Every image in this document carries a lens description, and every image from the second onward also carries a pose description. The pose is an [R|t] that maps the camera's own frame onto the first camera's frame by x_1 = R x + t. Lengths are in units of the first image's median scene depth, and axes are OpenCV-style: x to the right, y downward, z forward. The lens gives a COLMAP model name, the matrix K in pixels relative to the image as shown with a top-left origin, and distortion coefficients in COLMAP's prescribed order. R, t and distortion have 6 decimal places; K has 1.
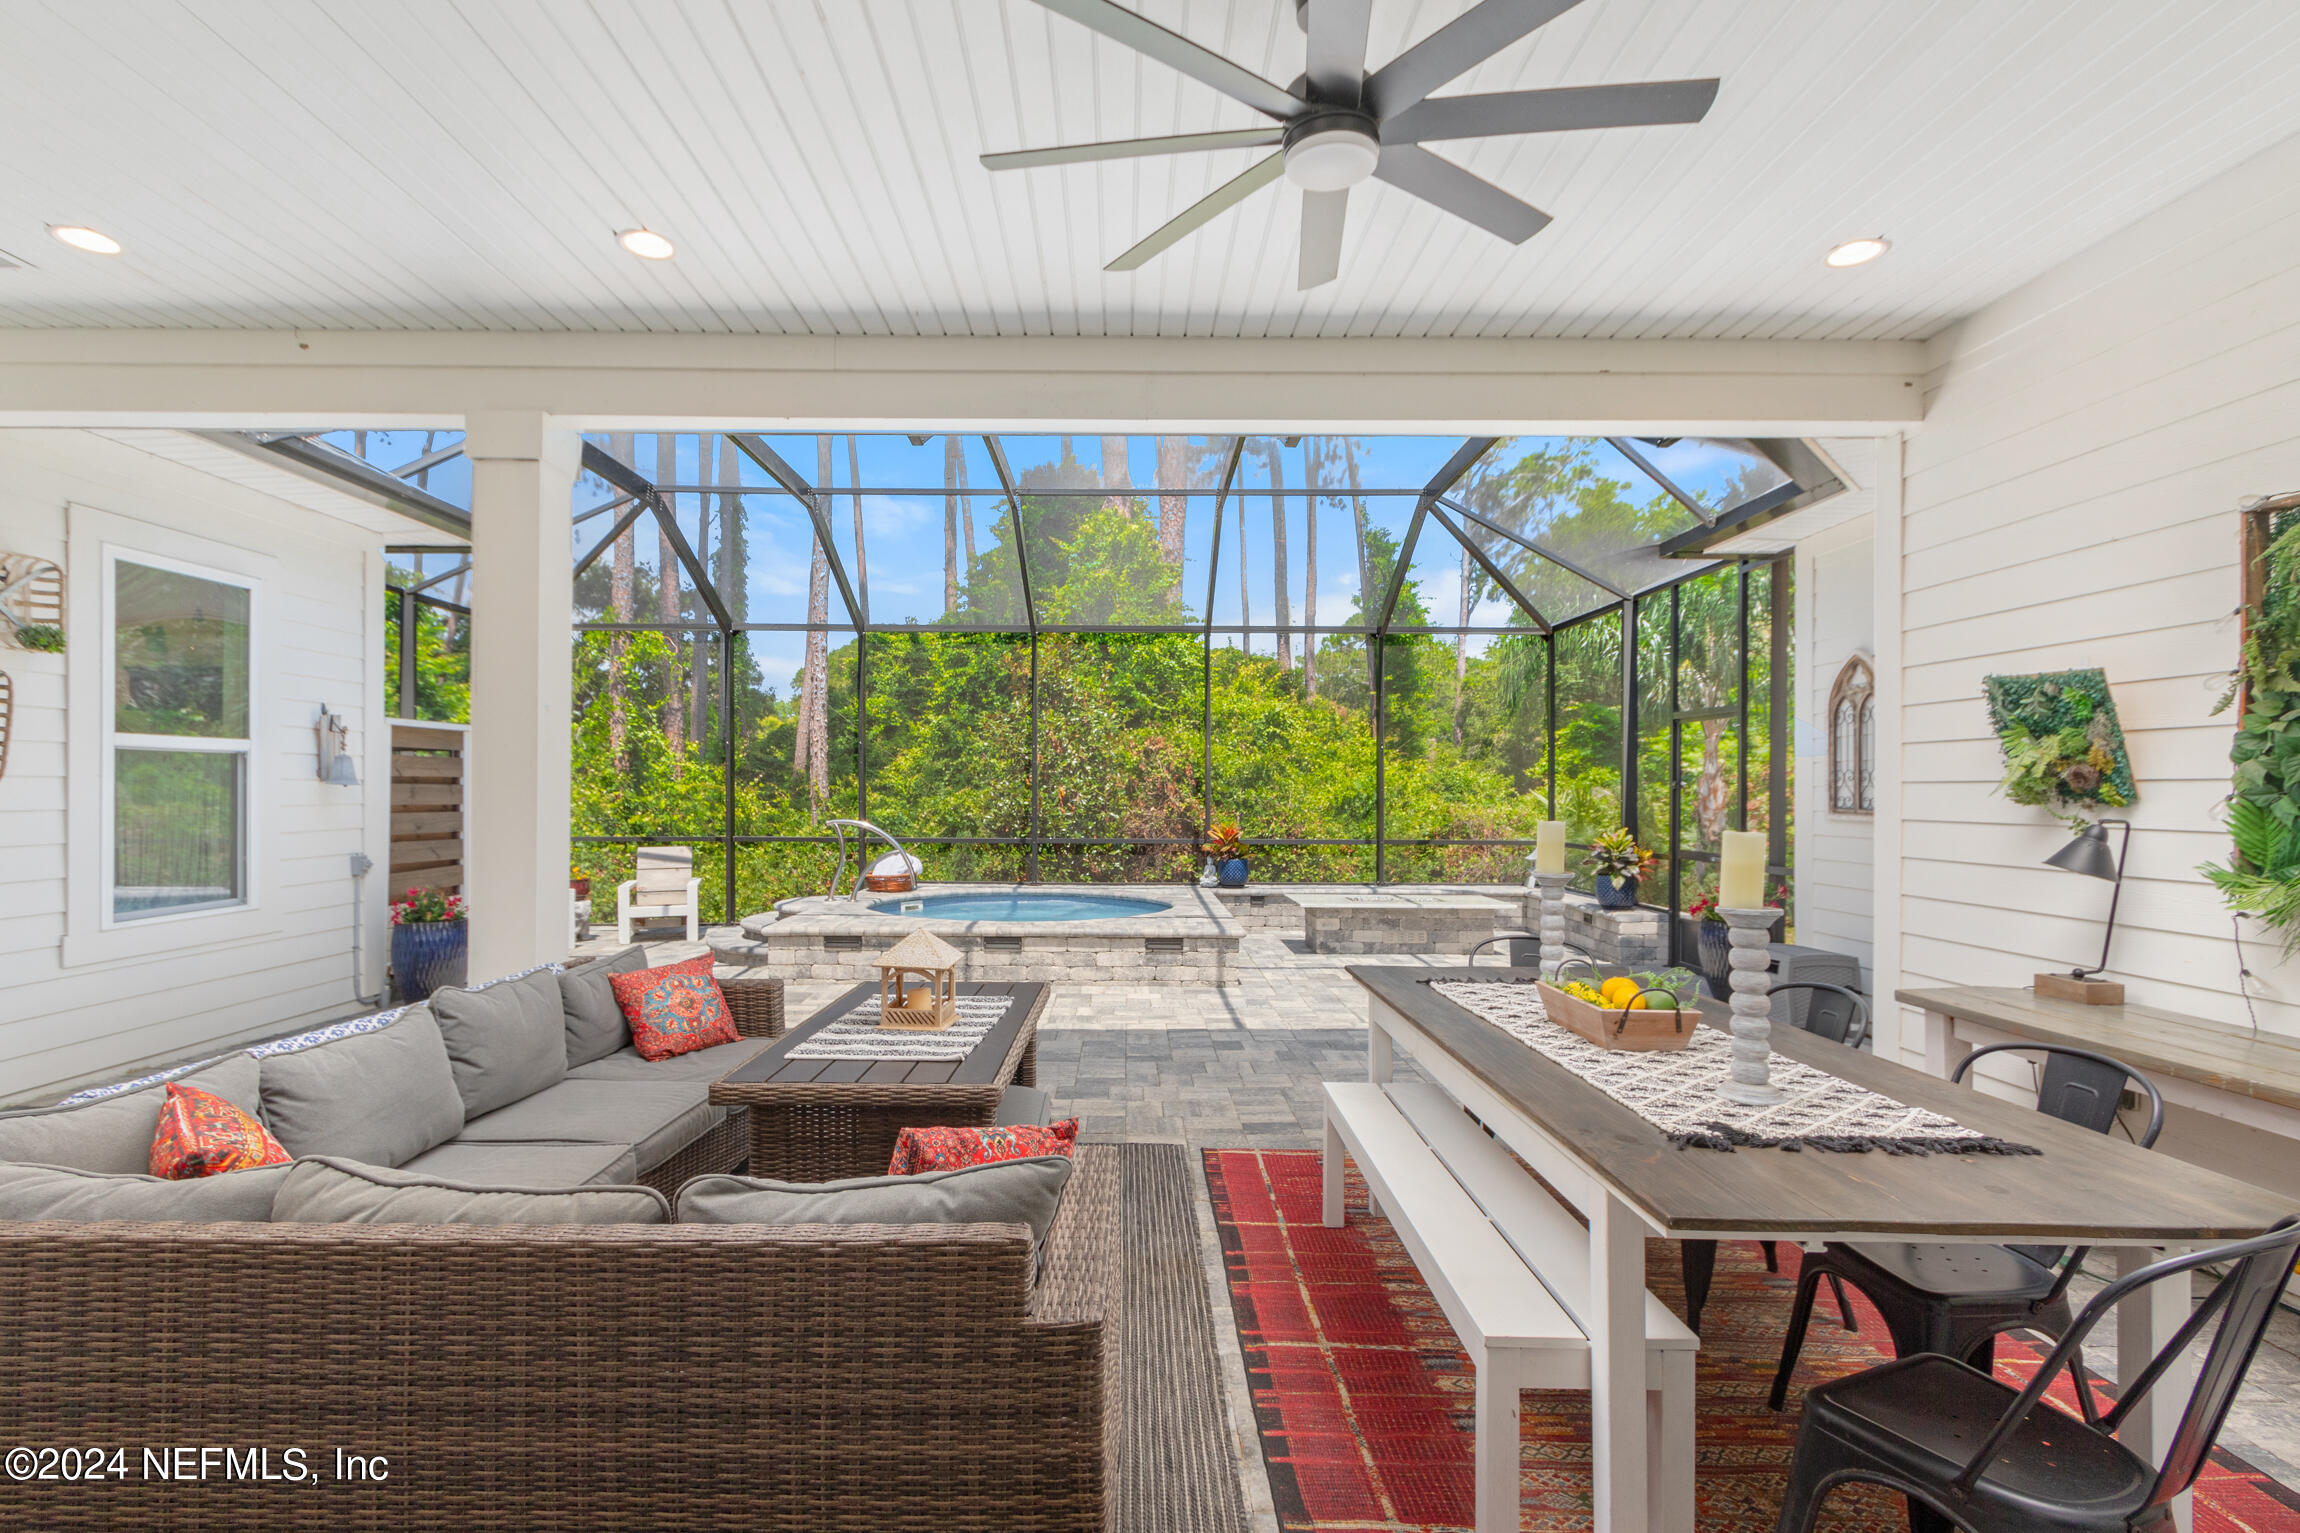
lens RADIAL K [[1056.7, 0, 1238.9], [0, 1056.7, 790.0], [0, 0, 1]] dist [0.002142, 0.000100]
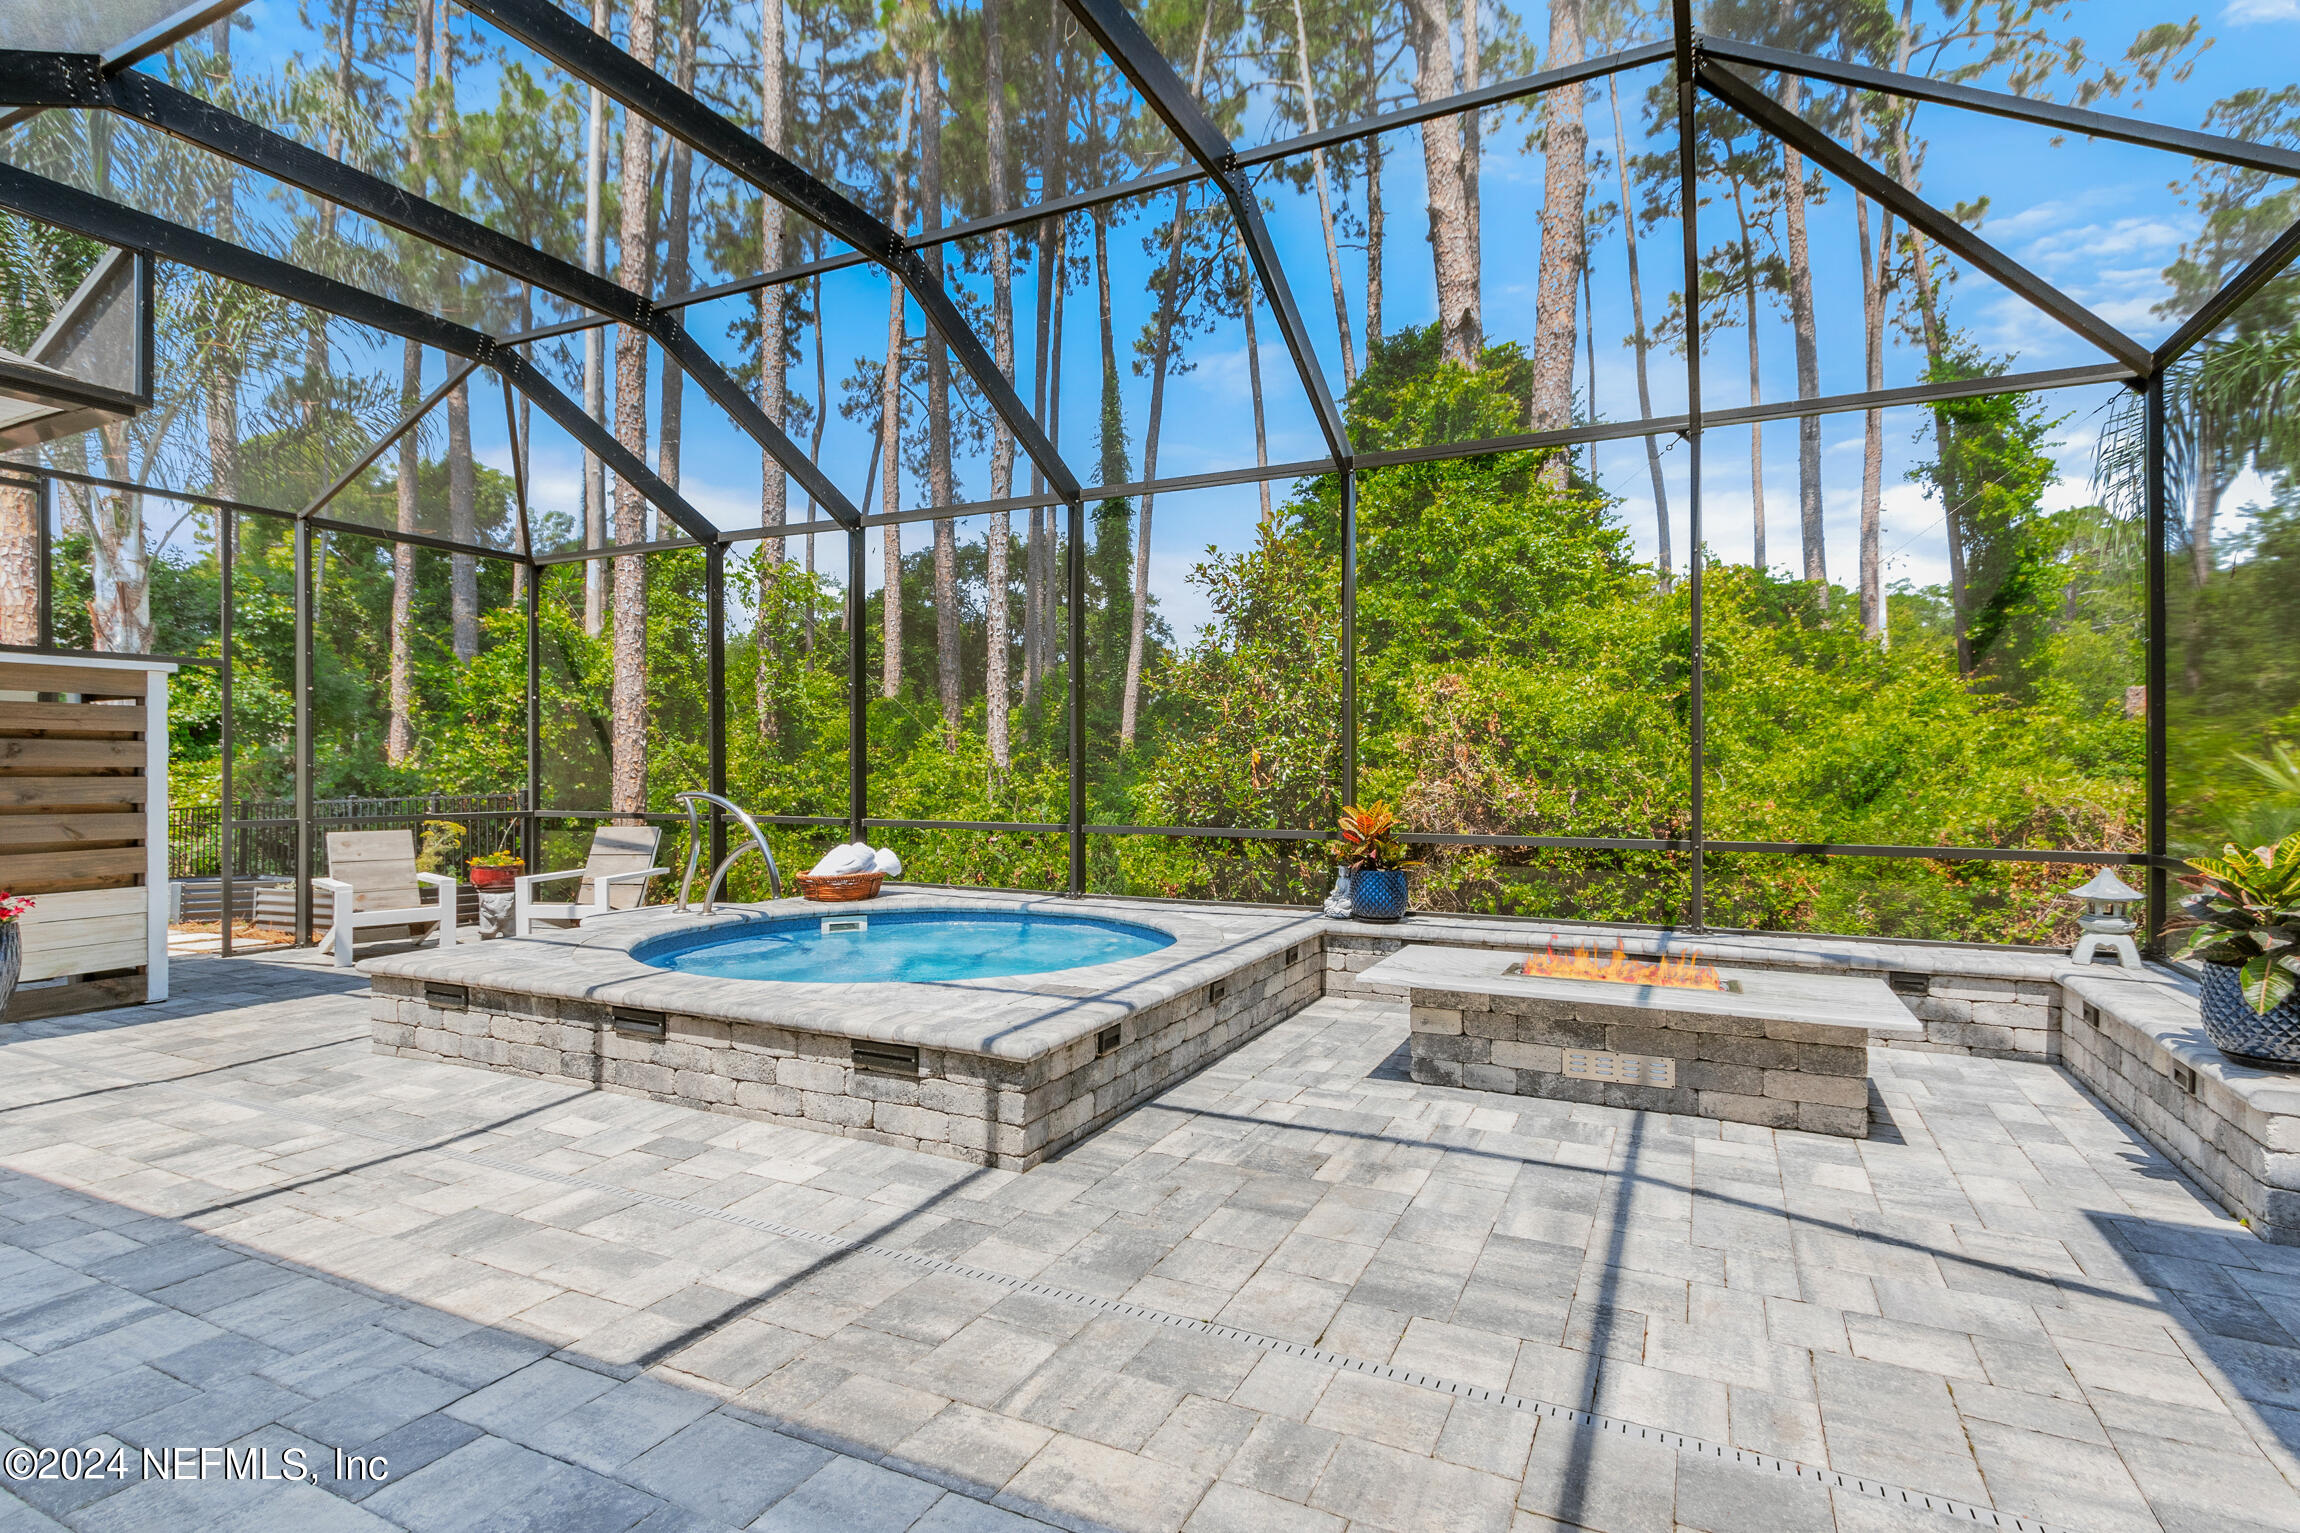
lens RADIAL K [[1181.7, 0, 1119.6], [0, 1181.7, 773.5], [0, 0, 1]] dist [0.000754, 0.000520]
pose [[0.858998, -0.002345, -0.511974, 0.222921], [0.005375, 0.999976, 0.004438, 0.013239], [0.511951, -0.006564, 0.858990, 0.459508]]
